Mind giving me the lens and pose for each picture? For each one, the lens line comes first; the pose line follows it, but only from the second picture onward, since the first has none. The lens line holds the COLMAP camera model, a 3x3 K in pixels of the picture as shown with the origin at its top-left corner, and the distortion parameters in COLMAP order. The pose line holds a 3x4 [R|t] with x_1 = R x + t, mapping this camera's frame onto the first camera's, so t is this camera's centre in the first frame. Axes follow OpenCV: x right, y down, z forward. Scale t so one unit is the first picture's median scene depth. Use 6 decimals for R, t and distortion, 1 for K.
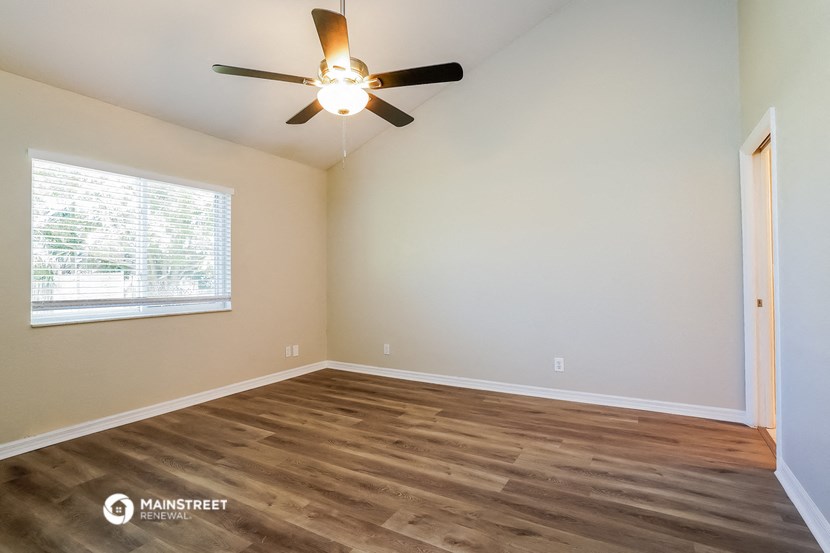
lens RADIAL K [[399.4, 0, 413.2], [0, 399.4, 276.4], [0, 0, 1]] dist [-0.045229, 0.017846]
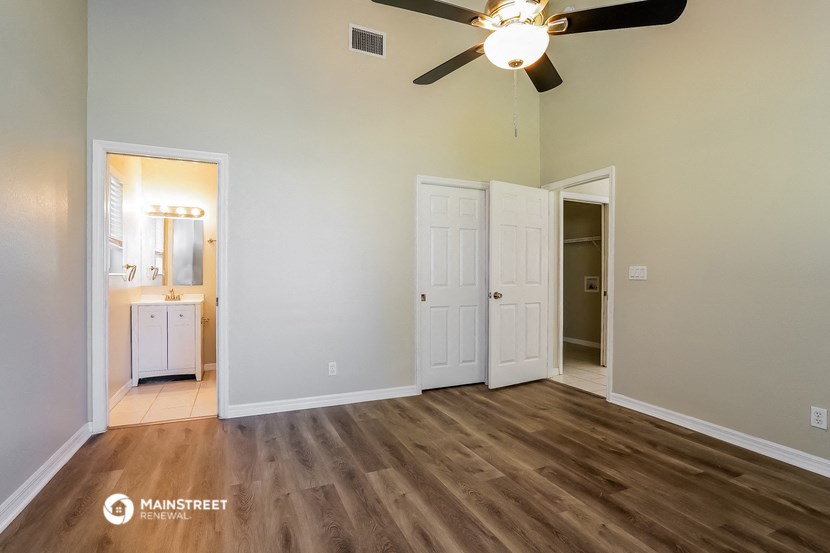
lens RADIAL K [[399.4, 0, 413.2], [0, 399.4, 276.4], [0, 0, 1]] dist [-0.045229, 0.017846]
pose [[-0.797093, 0.004485, 0.603839, -0.533196], [0.004345, 0.999989, -0.001692, -0.011123], [-0.603840, 0.001275, -0.797104, 1.891798]]
